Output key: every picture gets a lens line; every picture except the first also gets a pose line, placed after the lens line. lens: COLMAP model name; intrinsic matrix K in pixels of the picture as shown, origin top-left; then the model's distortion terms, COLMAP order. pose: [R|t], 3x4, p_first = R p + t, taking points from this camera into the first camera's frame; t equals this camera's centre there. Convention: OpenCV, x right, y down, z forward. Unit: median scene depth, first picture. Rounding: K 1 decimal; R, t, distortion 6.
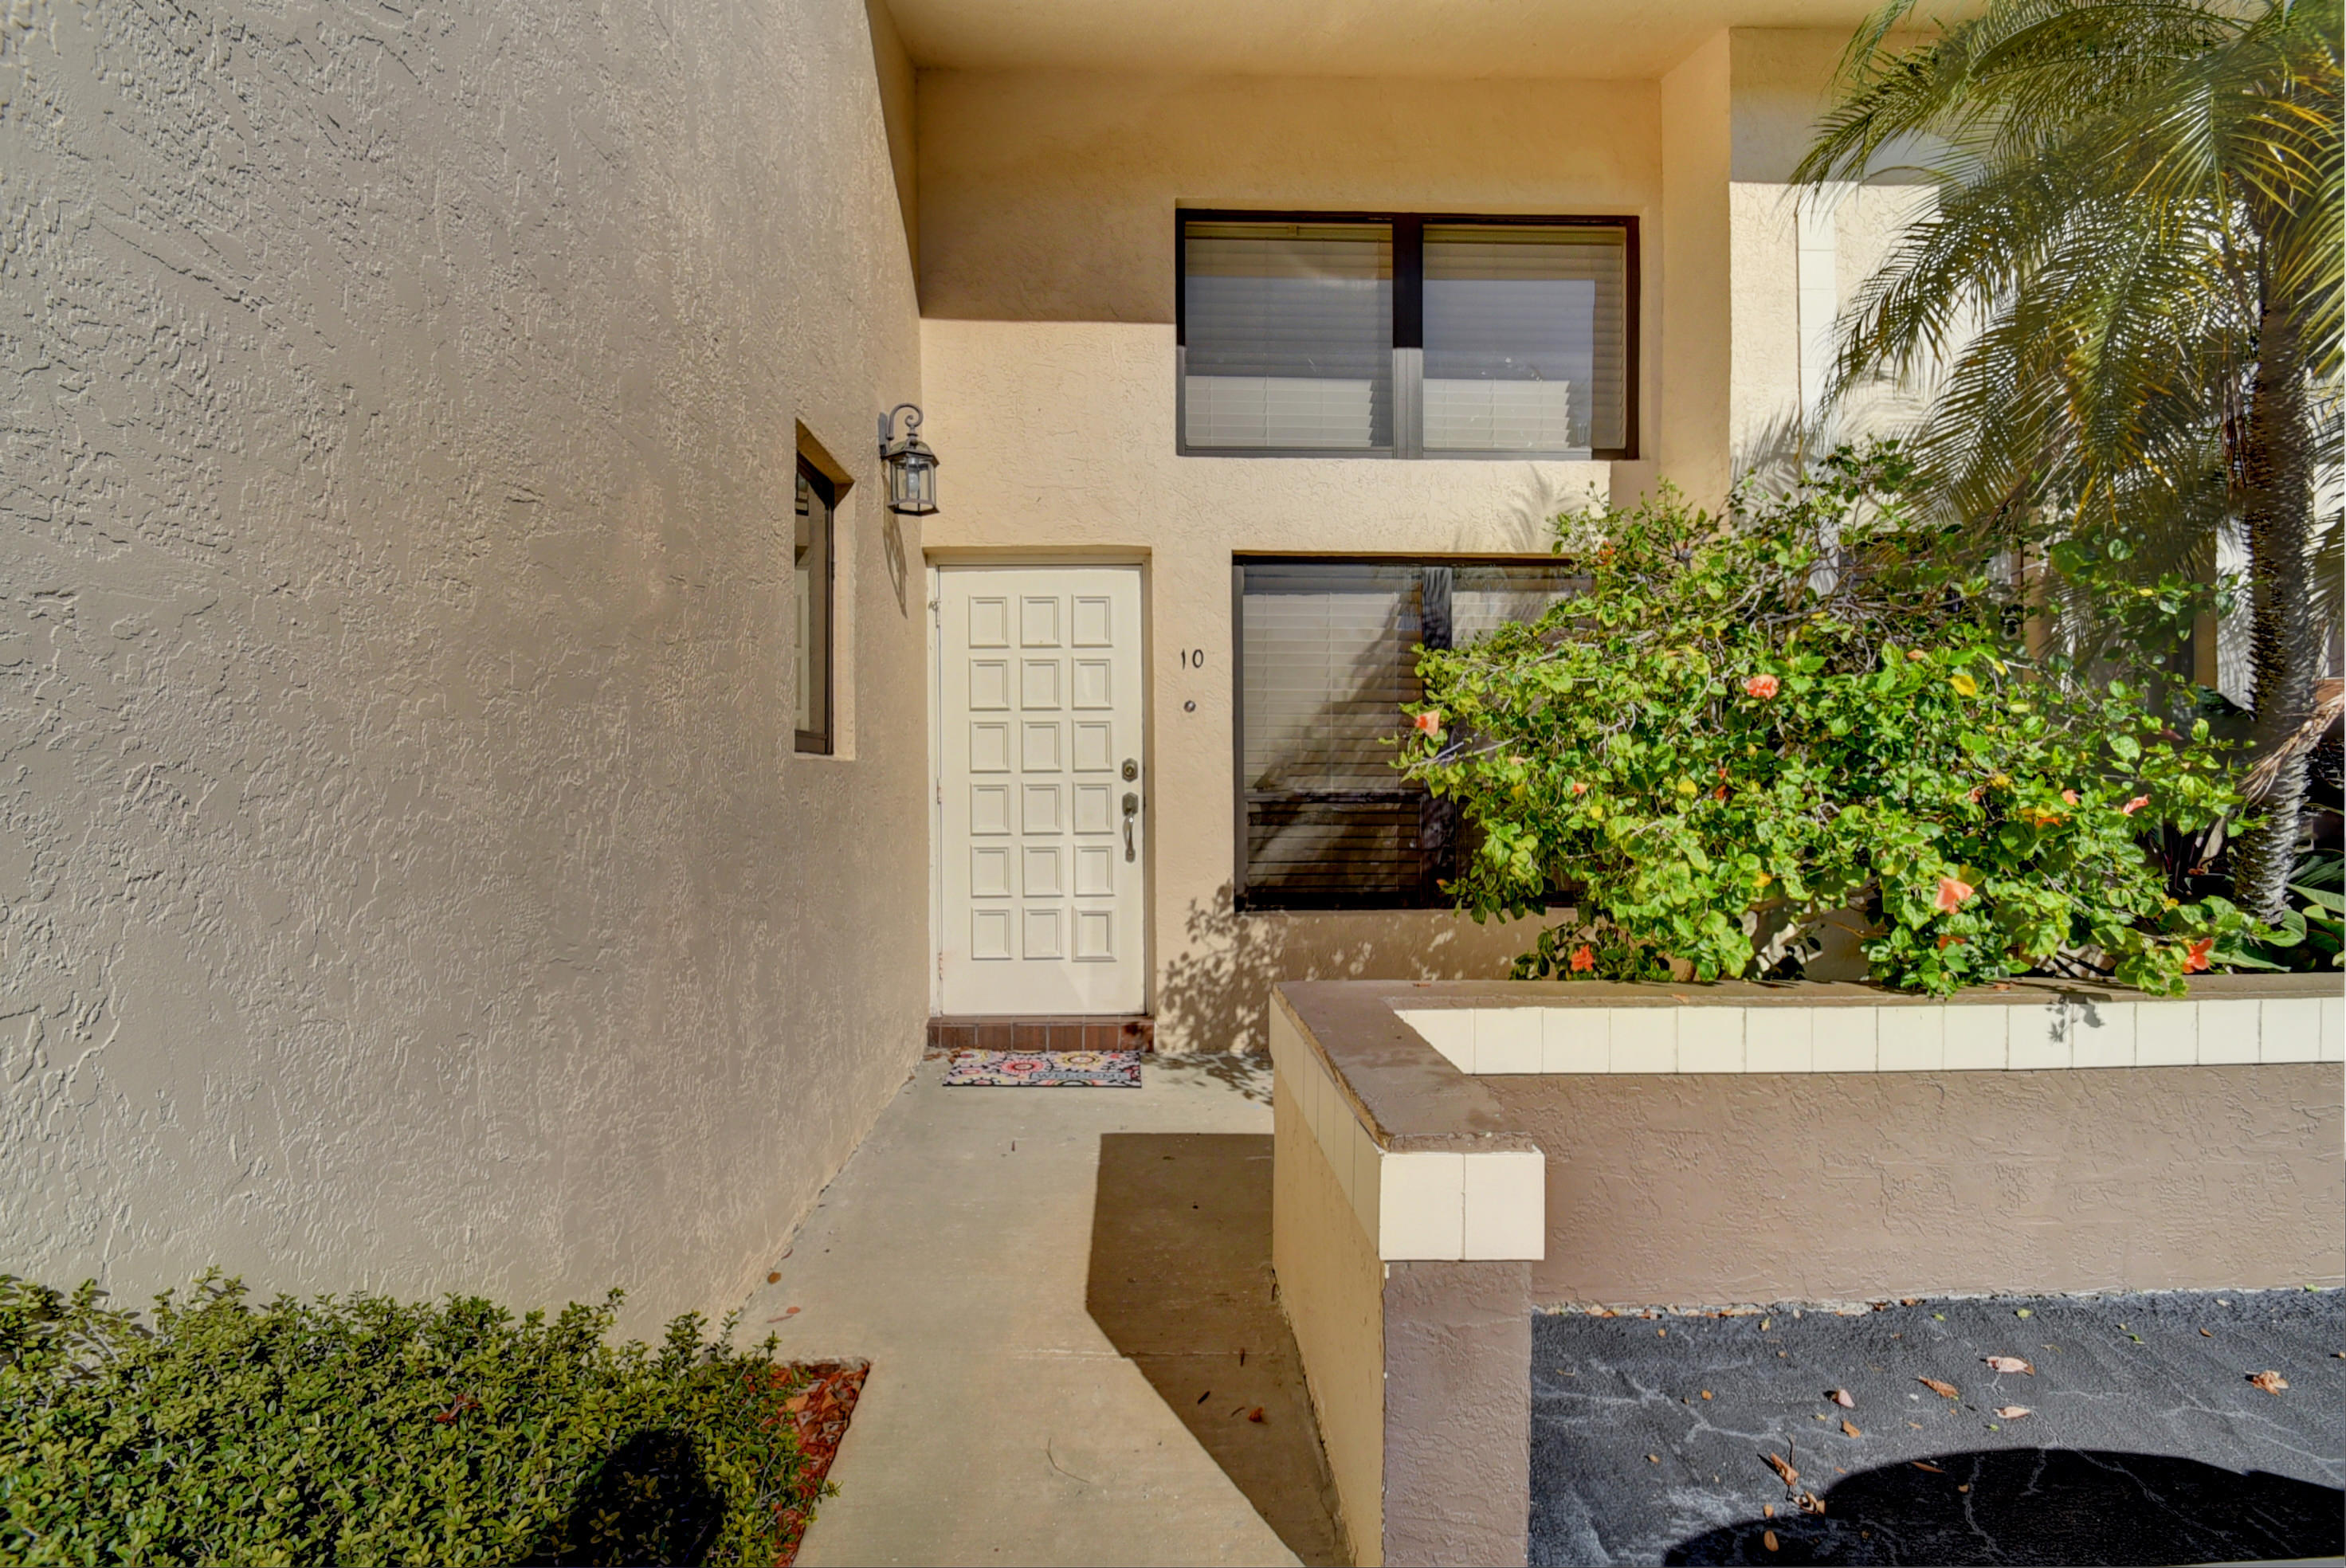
lens RADIAL K [[1032.0, 0, 1165.2], [0, 1032.0, 776.4], [0, 0, 1]] dist [-0.000636, -0.008062]
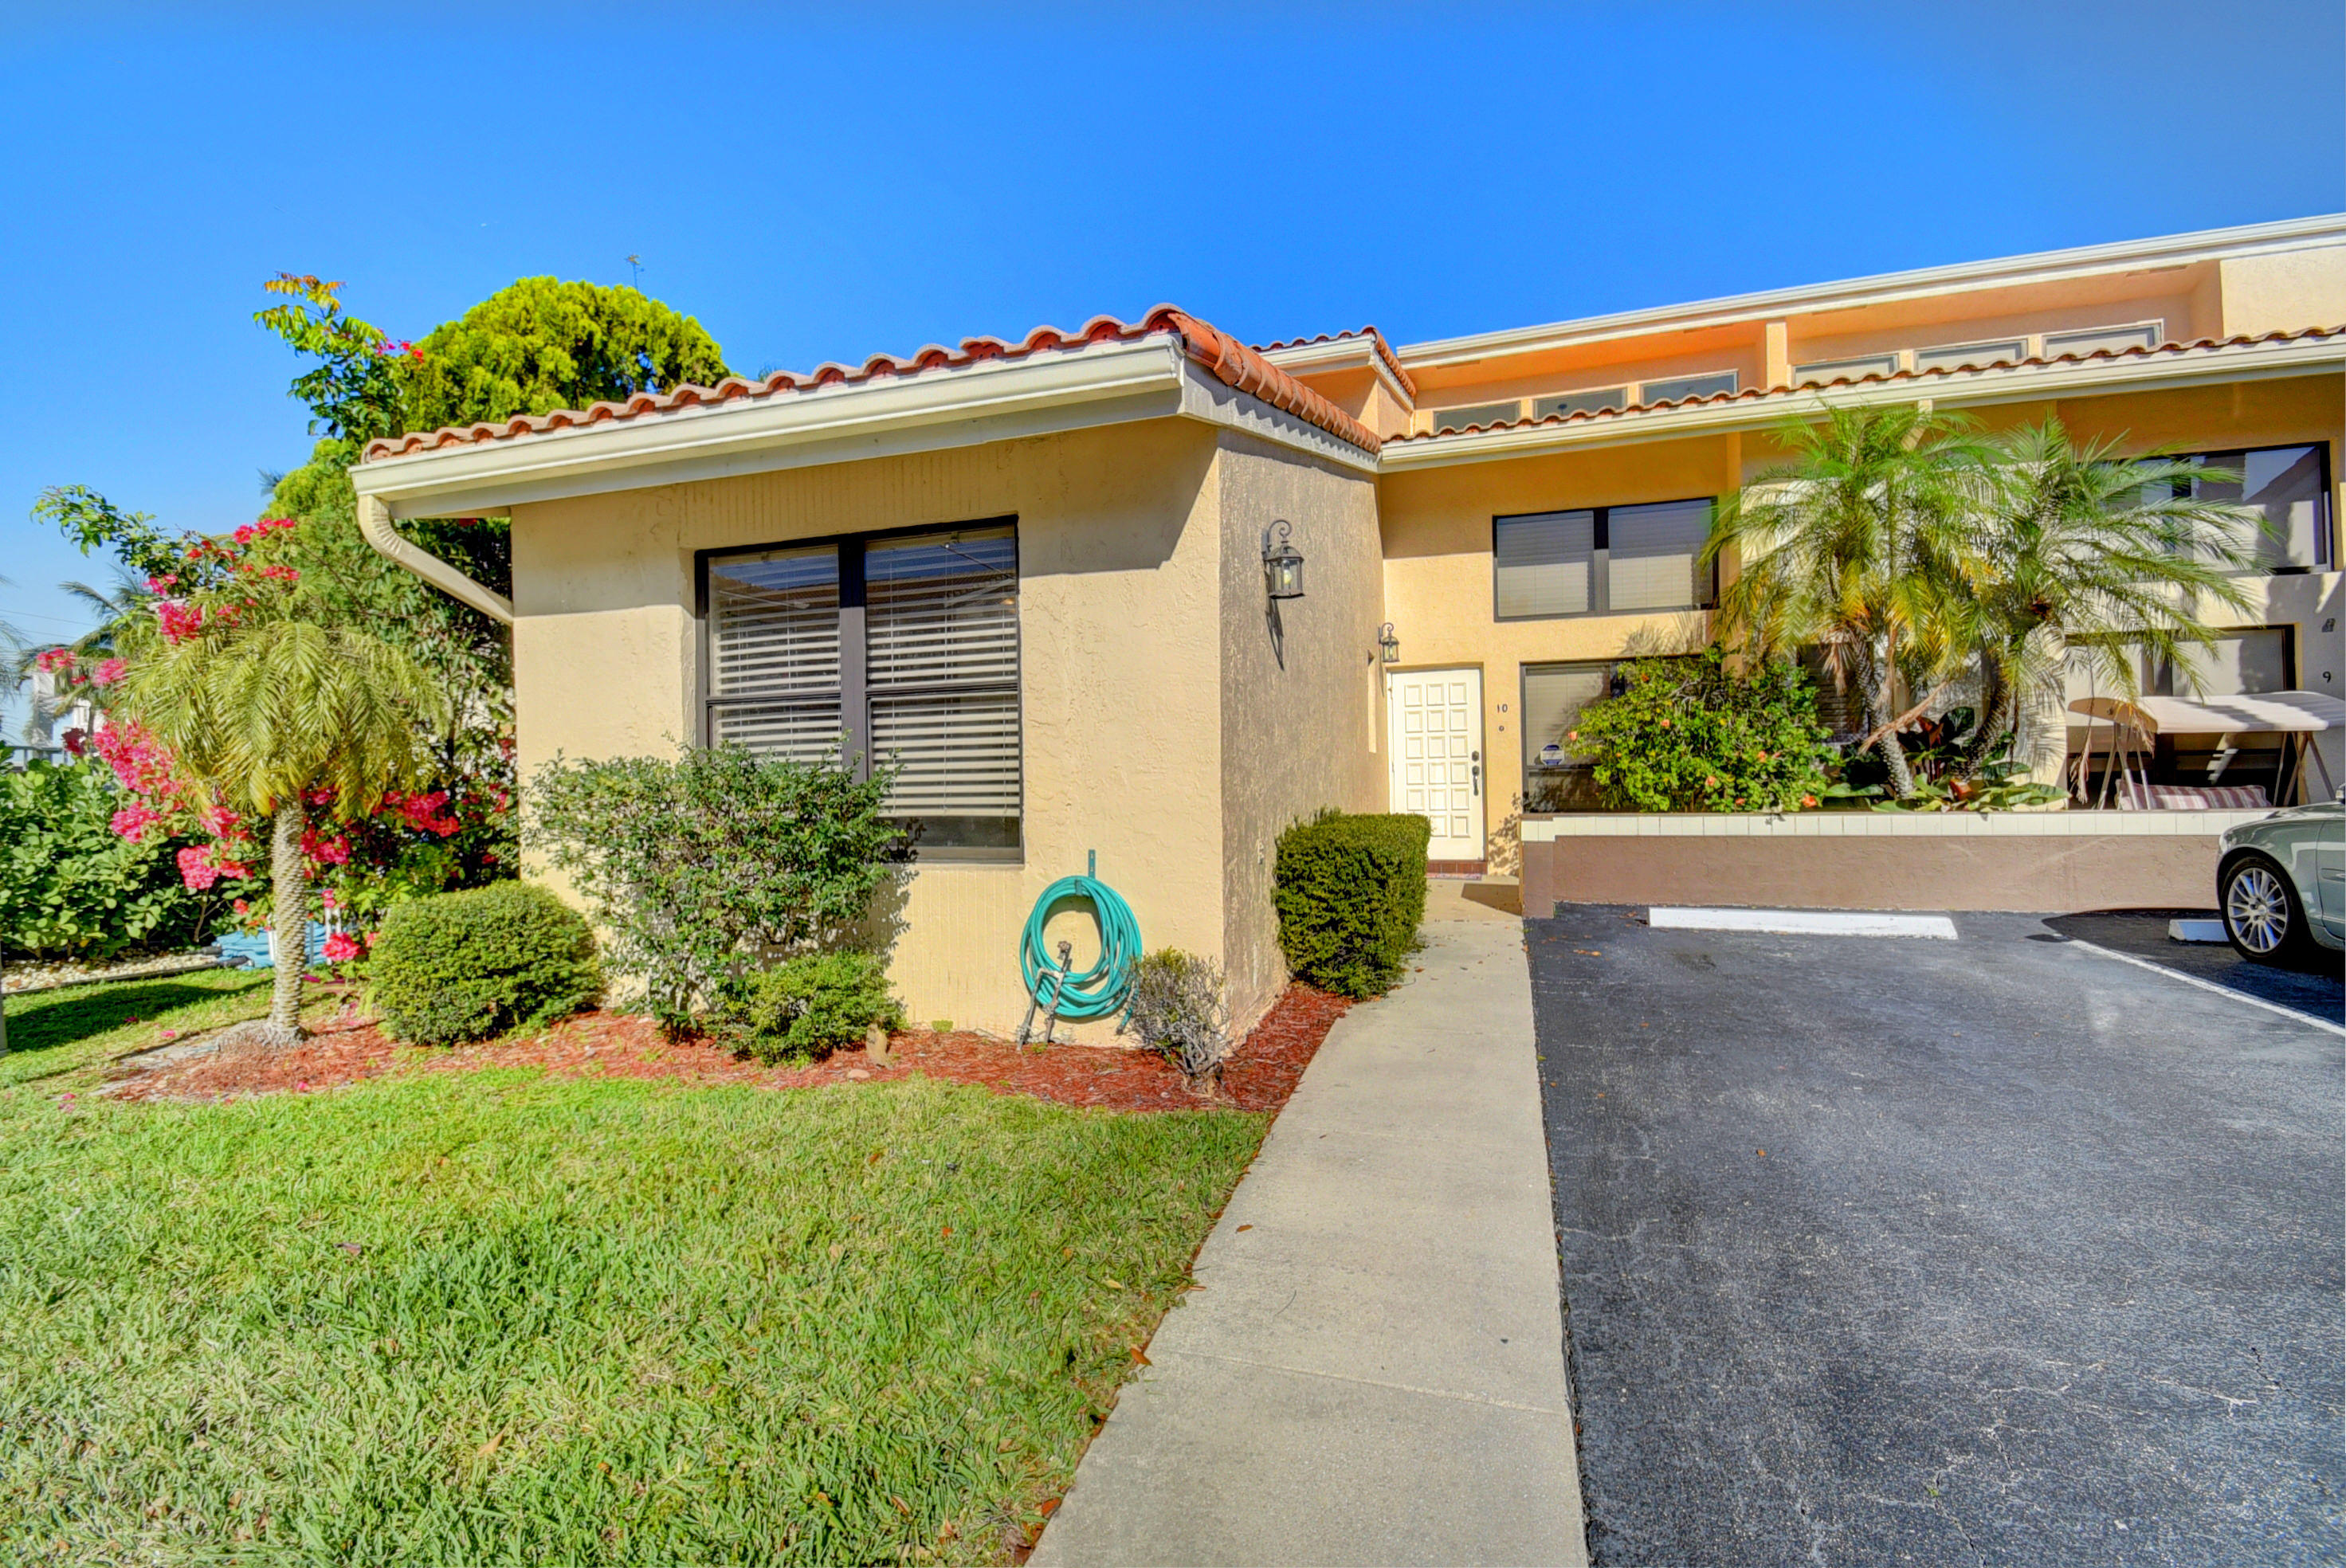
lens RADIAL K [[1032.0, 0, 1165.2], [0, 1032.0, 776.4], [0, 0, 1]] dist [-0.000636, -0.008062]
pose [[0.971493, -0.014568, -0.236621, -0.161176], [0.015484, 0.999878, 0.002011, 0.024164], [0.236563, -0.005618, 0.971600, -1.412706]]
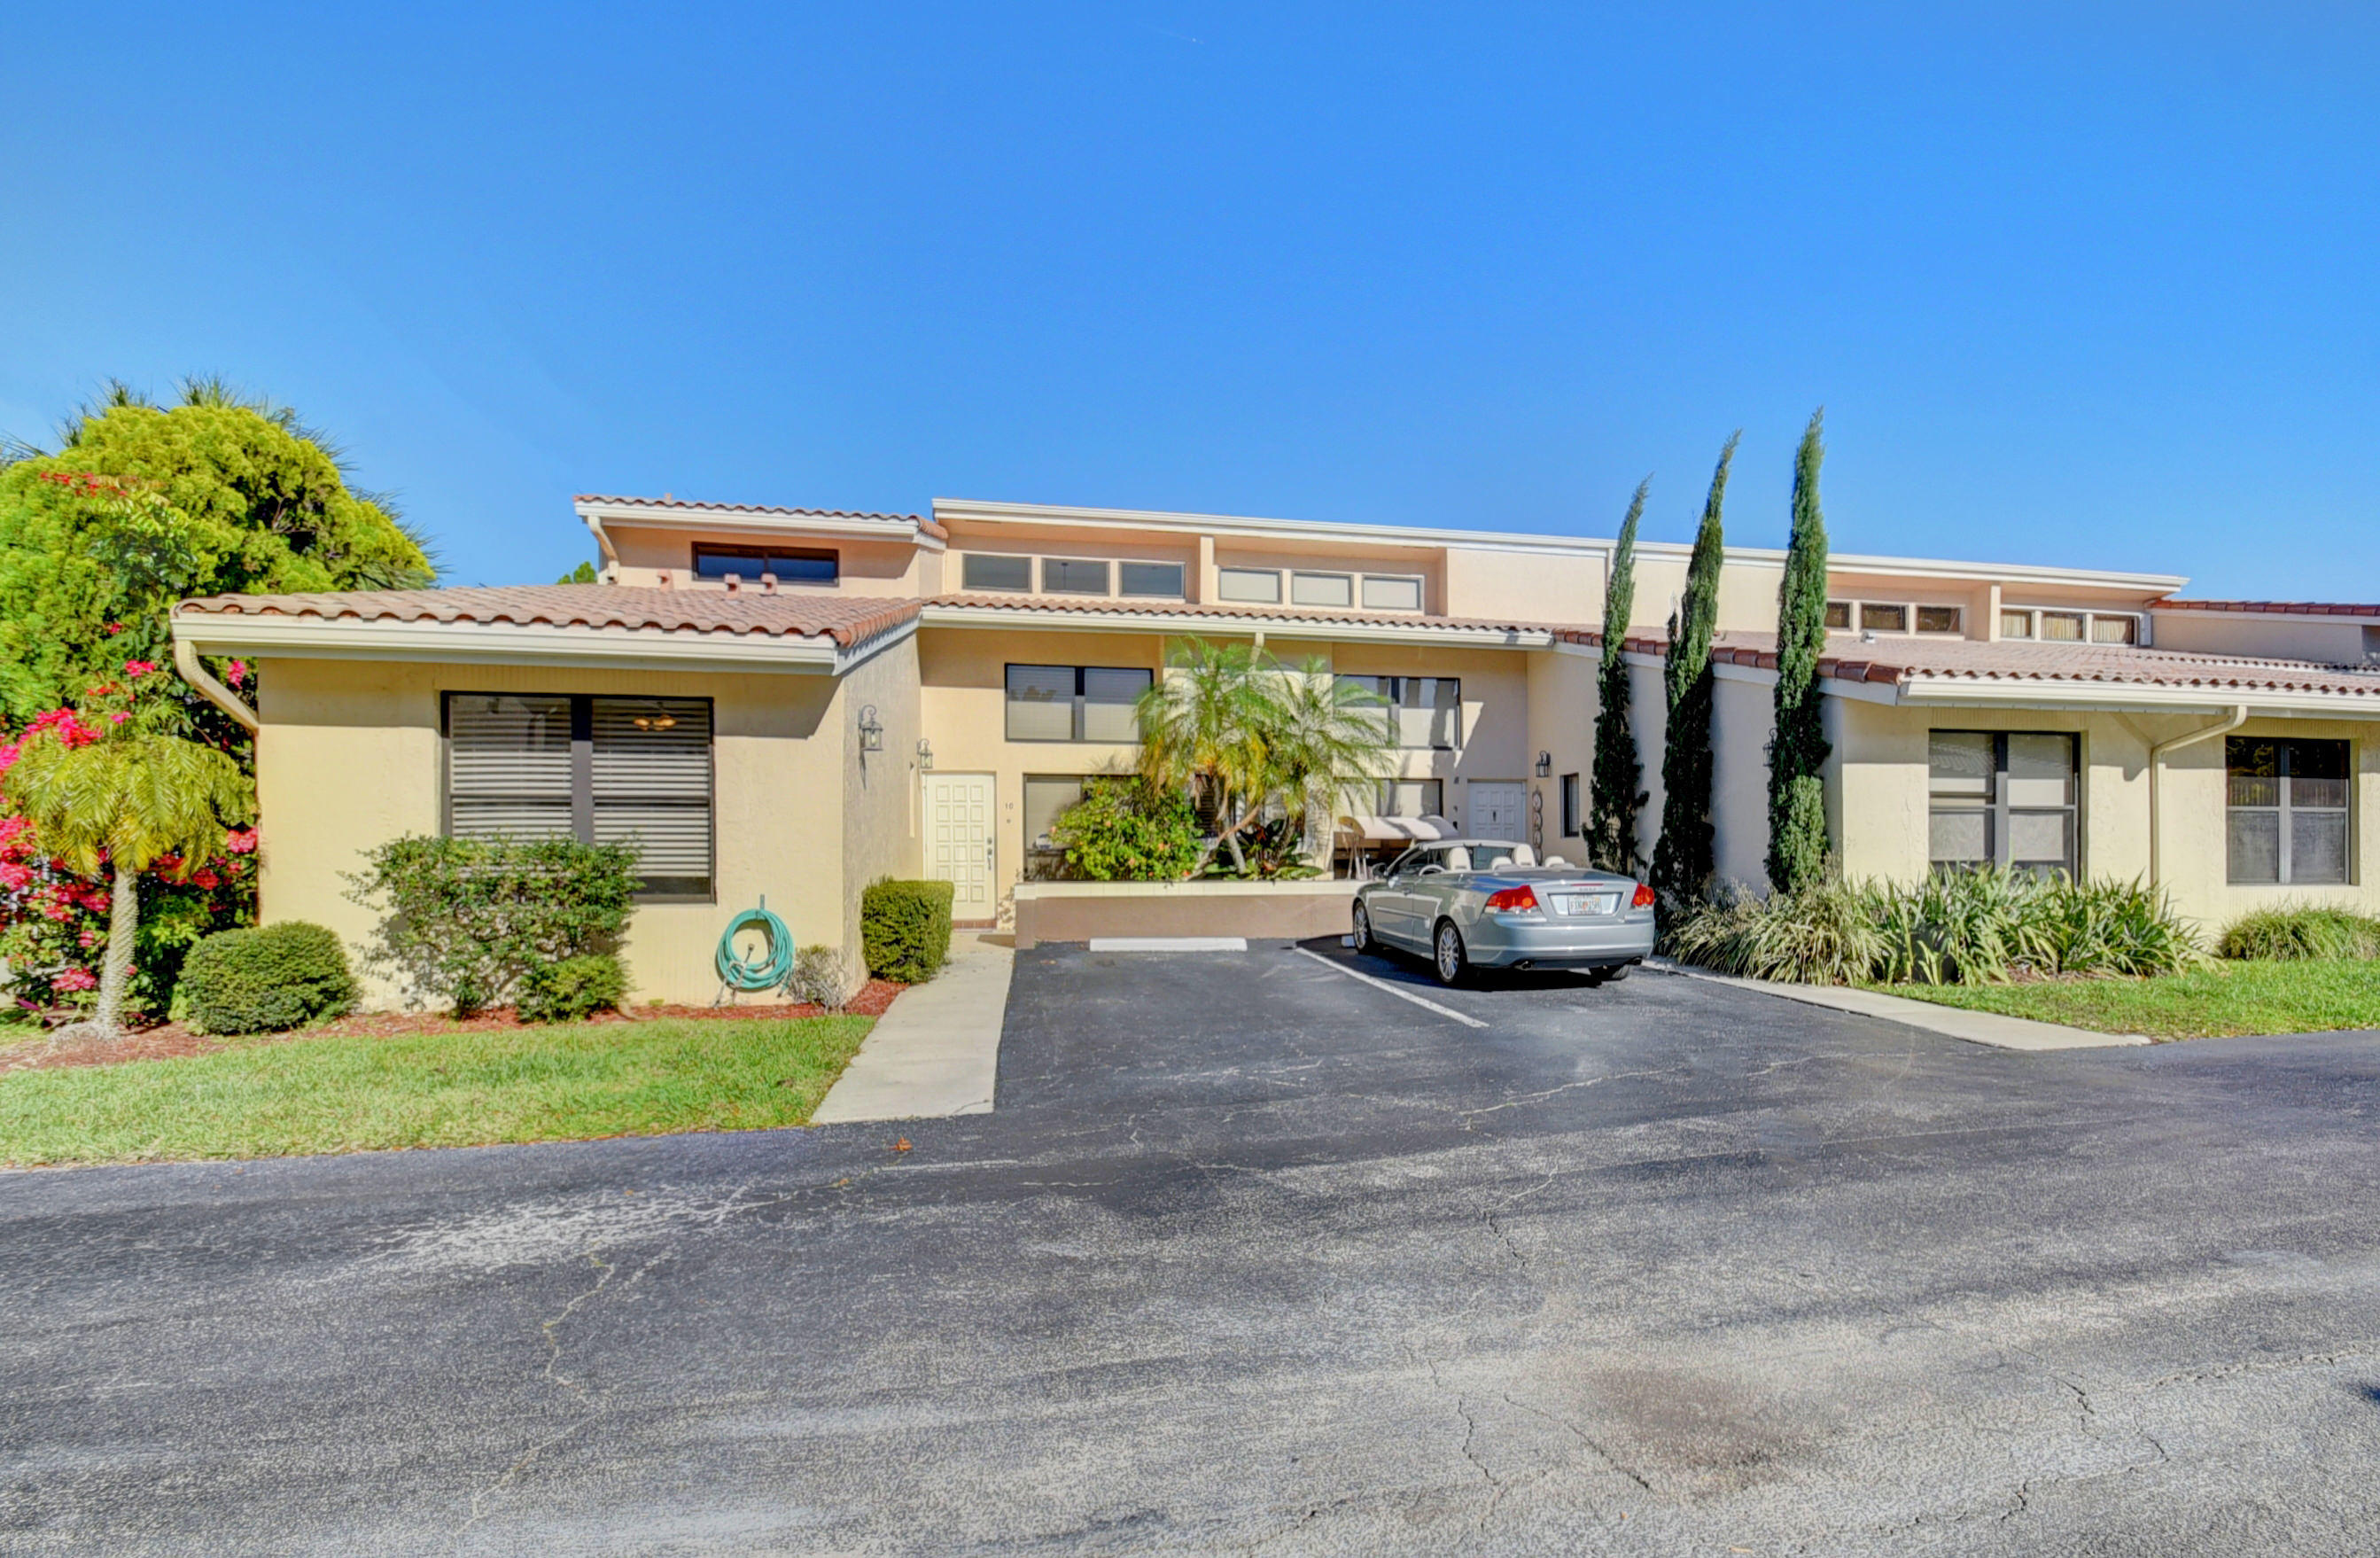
lens RADIAL K [[1041.9, 0, 1247.2], [0, 1041.9, 861.5], [0, 0, 1]] dist [0.001775, 0.000202]
pose [[0.959480, -0.000182, 0.281777, -0.171652], [-0.003063, 0.999934, 0.011076, 0.018554], [-0.281761, -0.011490, 0.959416, -2.231273]]
